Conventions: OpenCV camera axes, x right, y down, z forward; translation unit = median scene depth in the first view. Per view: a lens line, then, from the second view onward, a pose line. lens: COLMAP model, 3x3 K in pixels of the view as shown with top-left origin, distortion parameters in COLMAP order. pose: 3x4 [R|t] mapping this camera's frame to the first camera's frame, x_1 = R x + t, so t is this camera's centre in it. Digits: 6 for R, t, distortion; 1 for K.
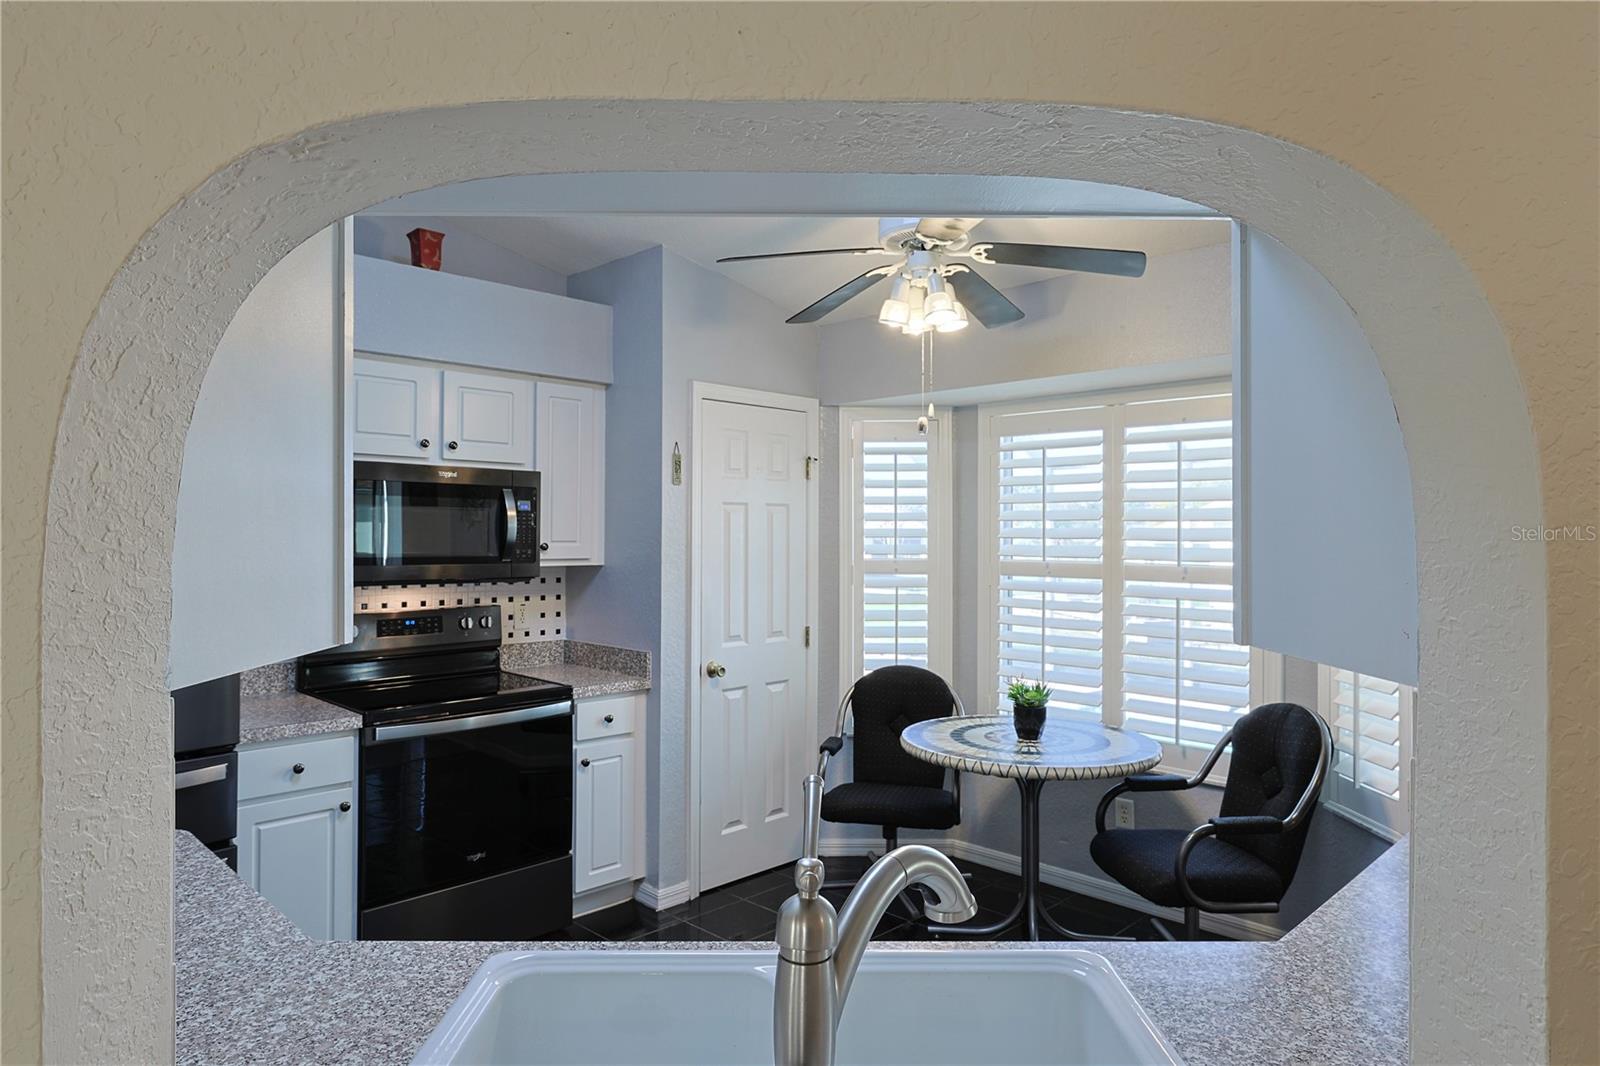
lens RADIAL K [[972.8, 0, 804.8], [0, 972.8, 526.7], [0, 0, 1]] dist [0.005398, 0.000655]
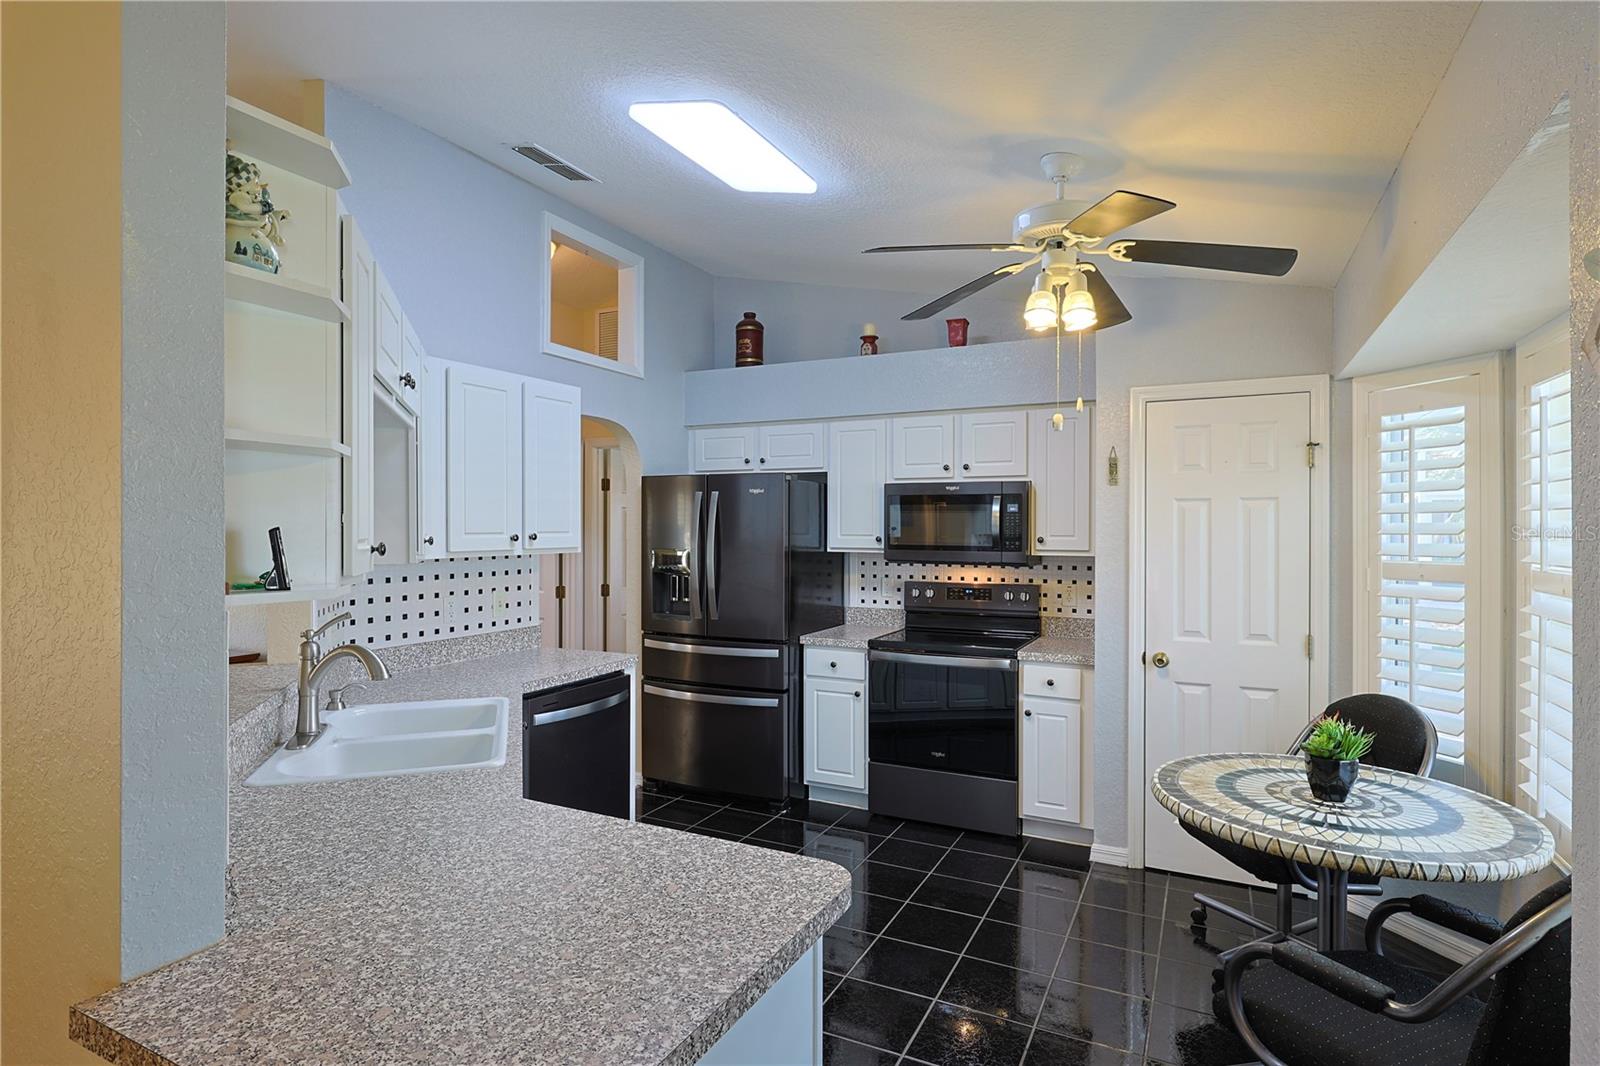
lens RADIAL K [[866.6, 0, 798.4], [0, 866.6, 530.3], [0, 0, 1]] dist [-0.000384, 0.001899]
pose [[0.283308, 0.000881, -0.959028, 0.721246], [0.005286, 0.999983, 0.002480, 0.003659], [0.959014, -0.005772, 0.283299, 0.384159]]
